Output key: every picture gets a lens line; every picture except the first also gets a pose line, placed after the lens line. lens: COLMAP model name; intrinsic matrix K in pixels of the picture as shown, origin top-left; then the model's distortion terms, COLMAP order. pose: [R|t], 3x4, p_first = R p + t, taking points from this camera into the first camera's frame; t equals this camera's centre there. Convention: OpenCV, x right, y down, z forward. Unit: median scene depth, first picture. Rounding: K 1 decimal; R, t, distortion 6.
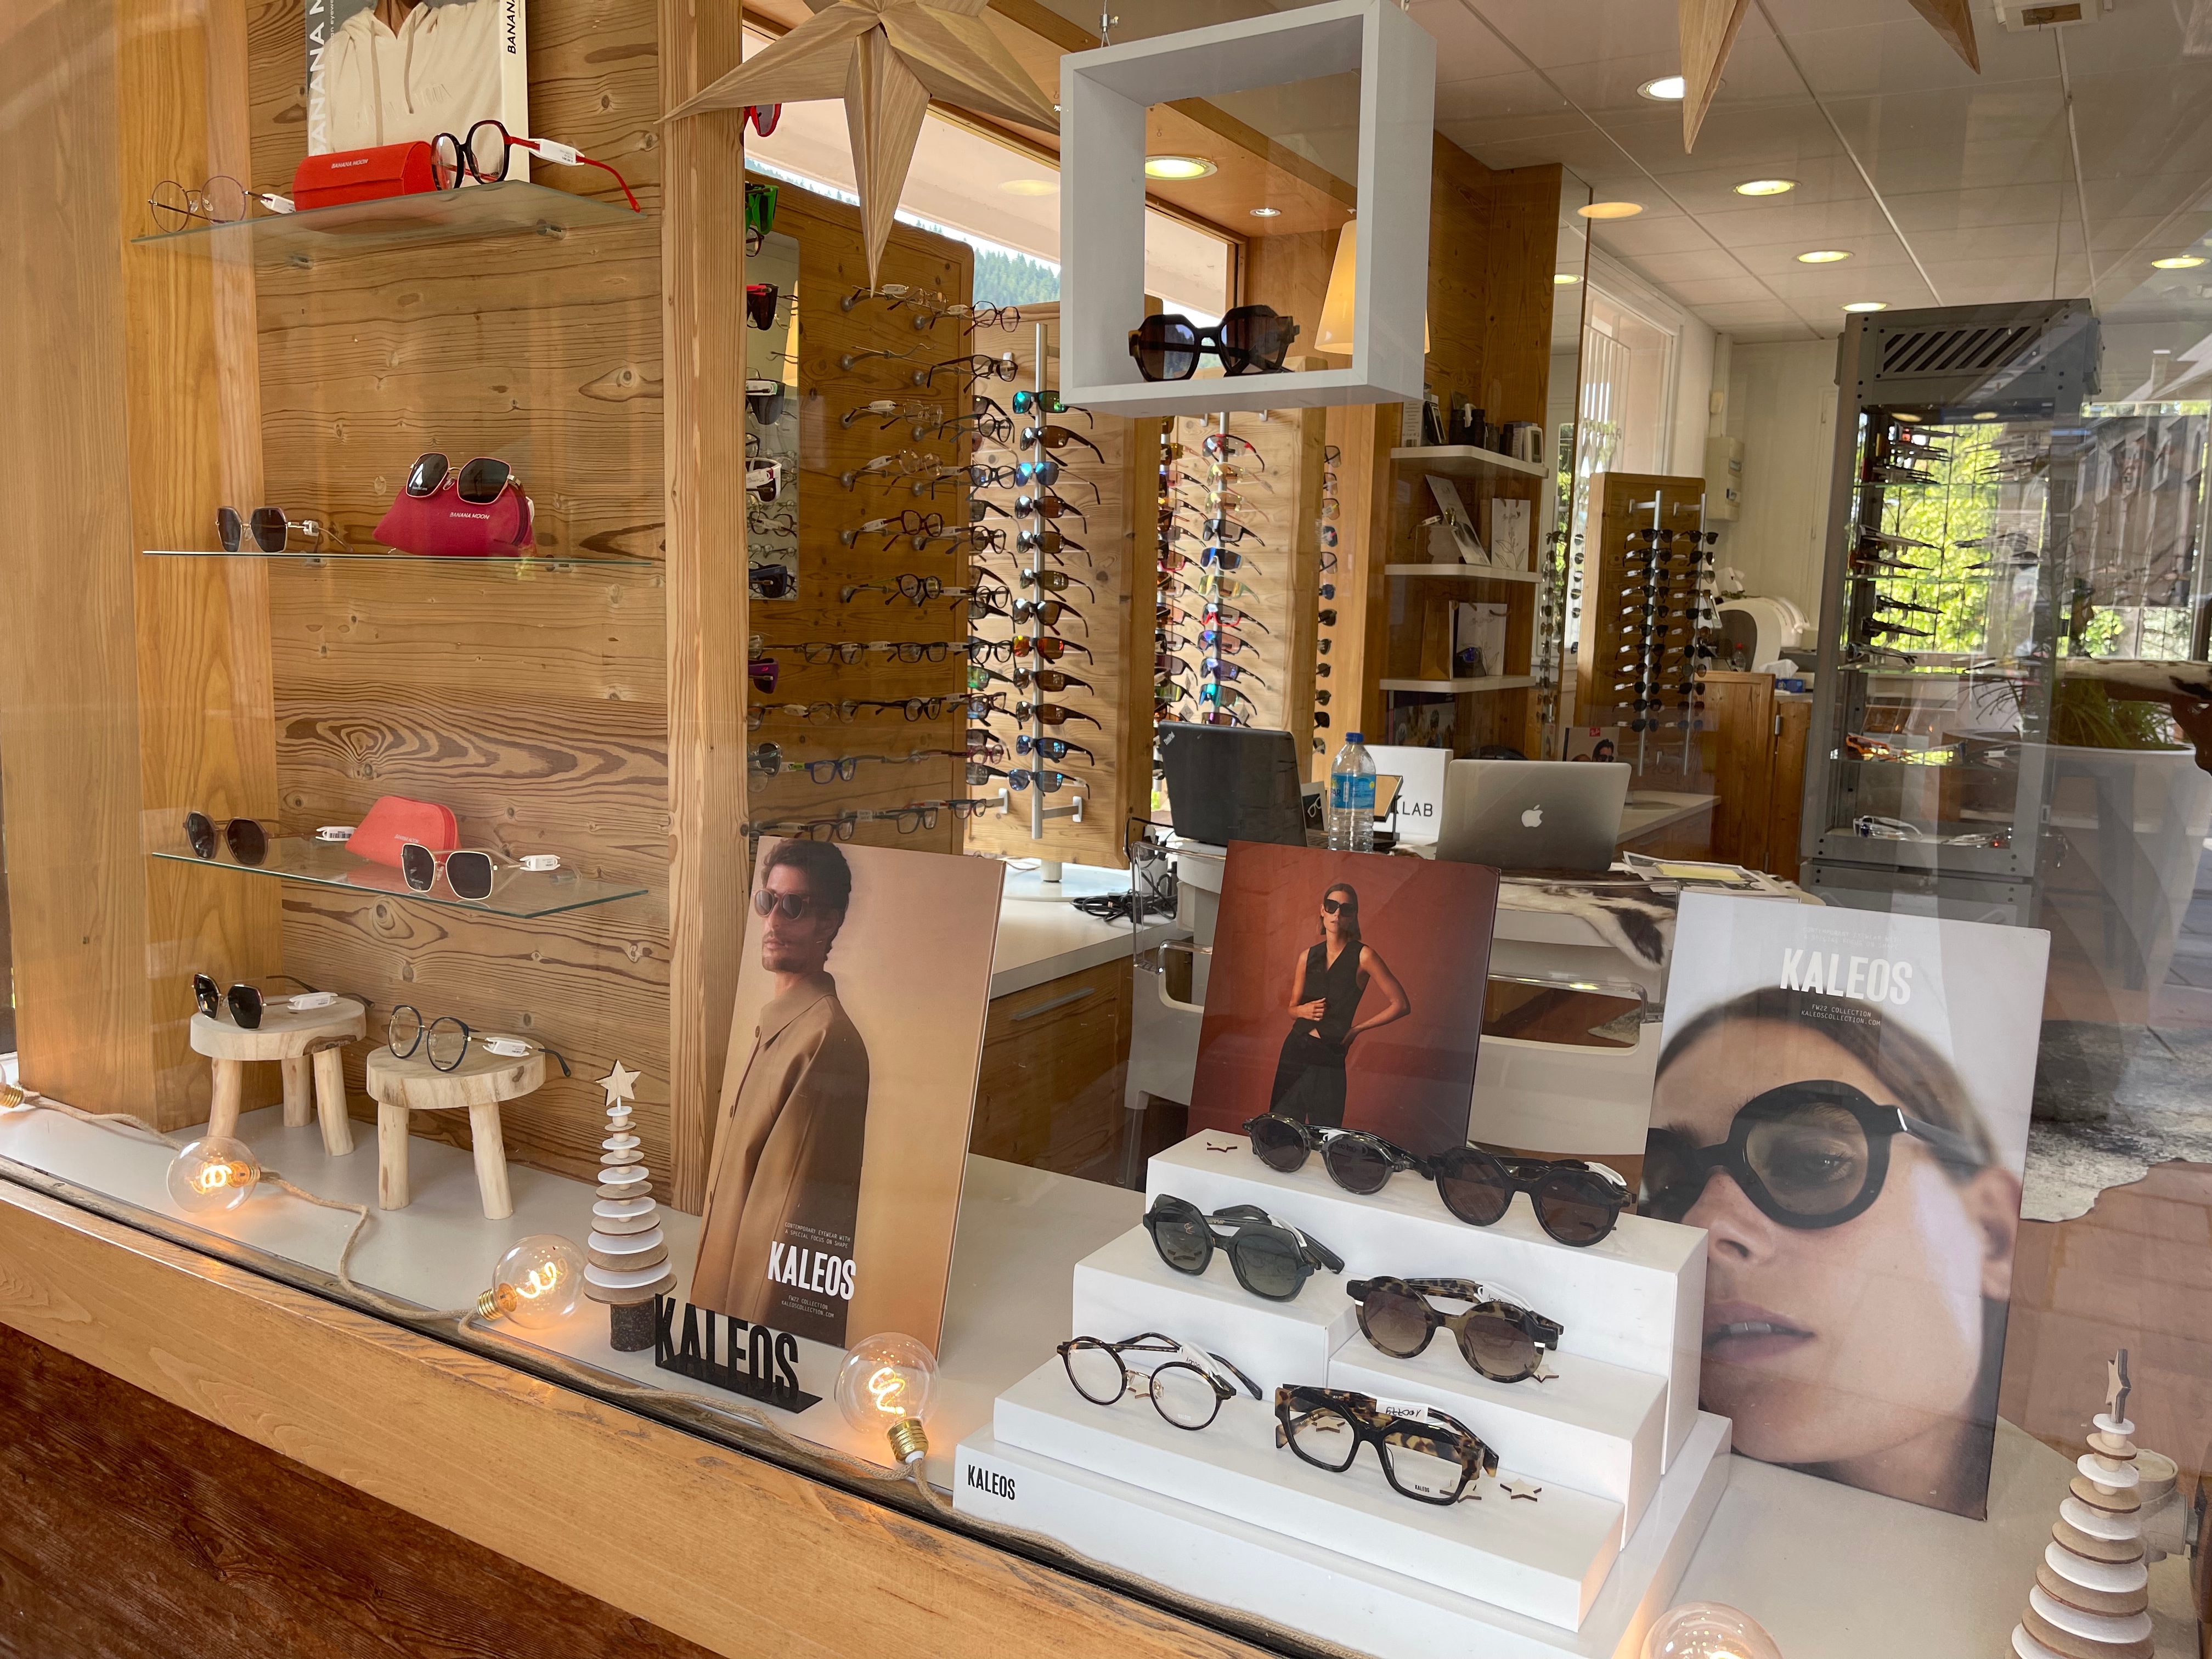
lens RADIAL K [[1683.0, 0, 1108.7], [0, 1683.0, 829.7], [0, 0, 1]] dist [-0.007990, 0.000291]
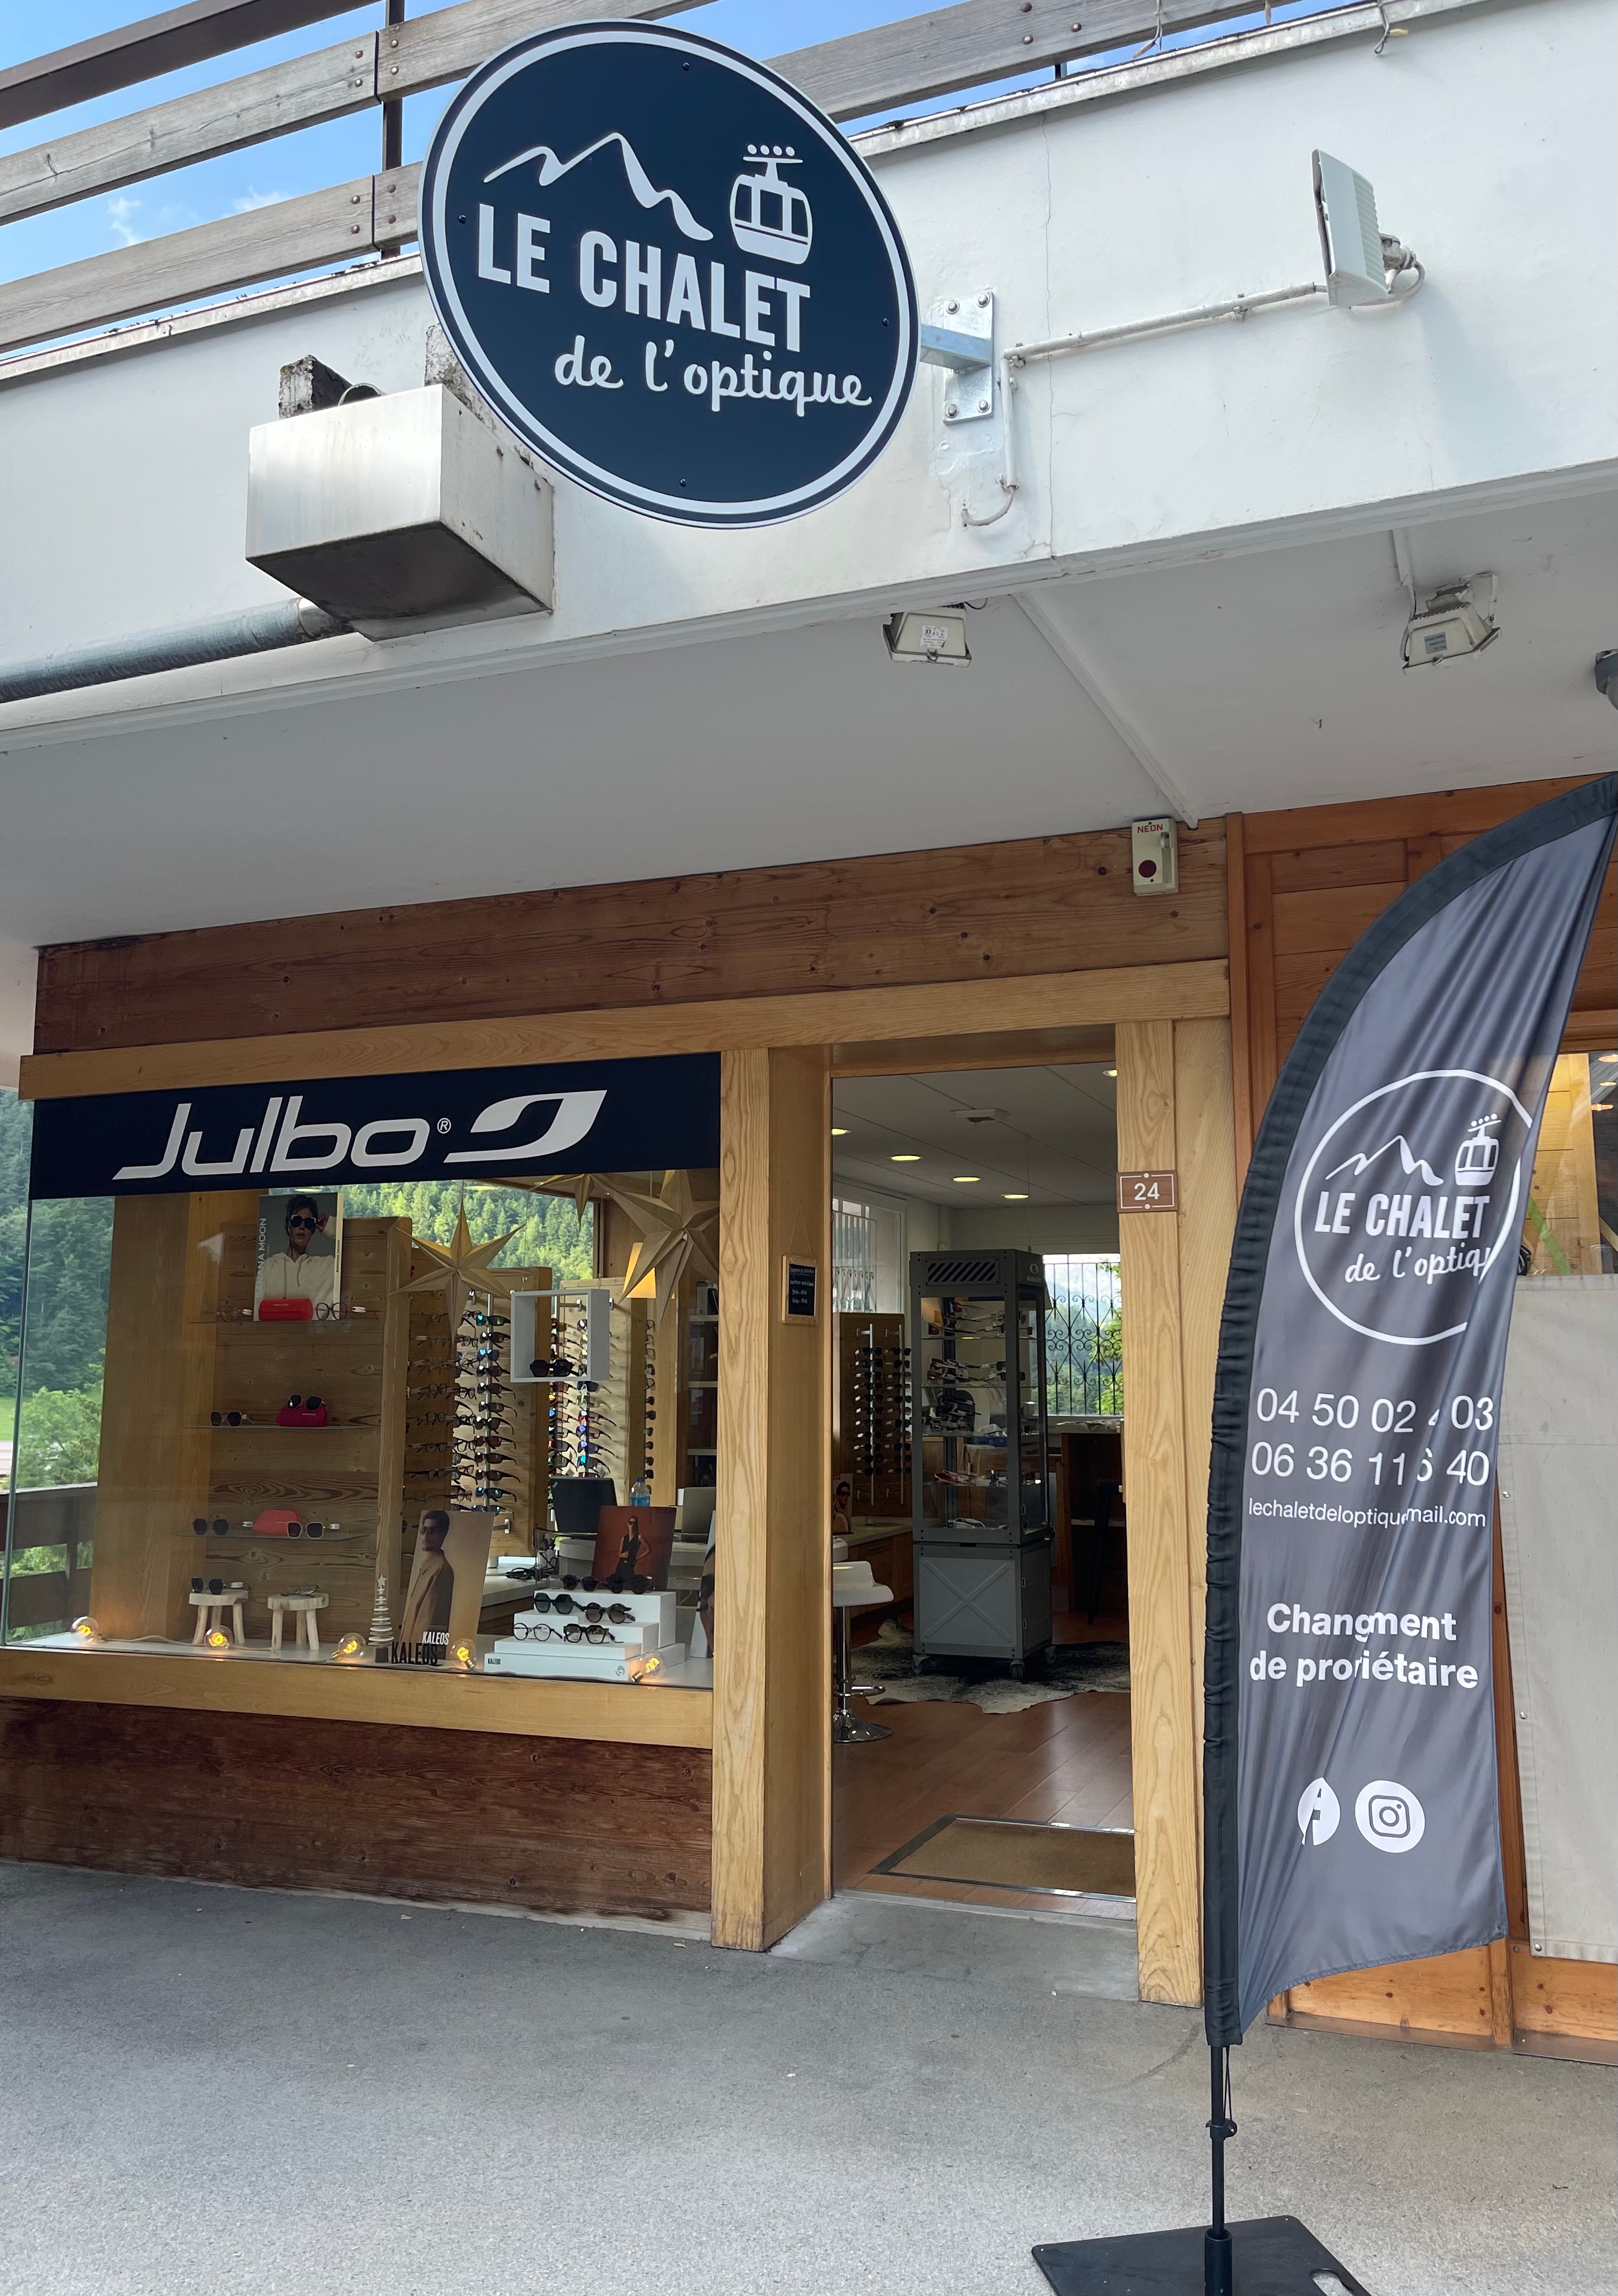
lens RADIAL K [[1732.1, 0, 873.6], [0, 1732.1, 1153.6], [0, 0, 1]] dist [0.001734, -0.002076]
pose [[0.980311, 0.000412, 0.197461, 0.000243], [0.048990, 0.968225, -0.245235, 0.083022], [-0.191288, 0.250080, 0.949141, -1.071690]]
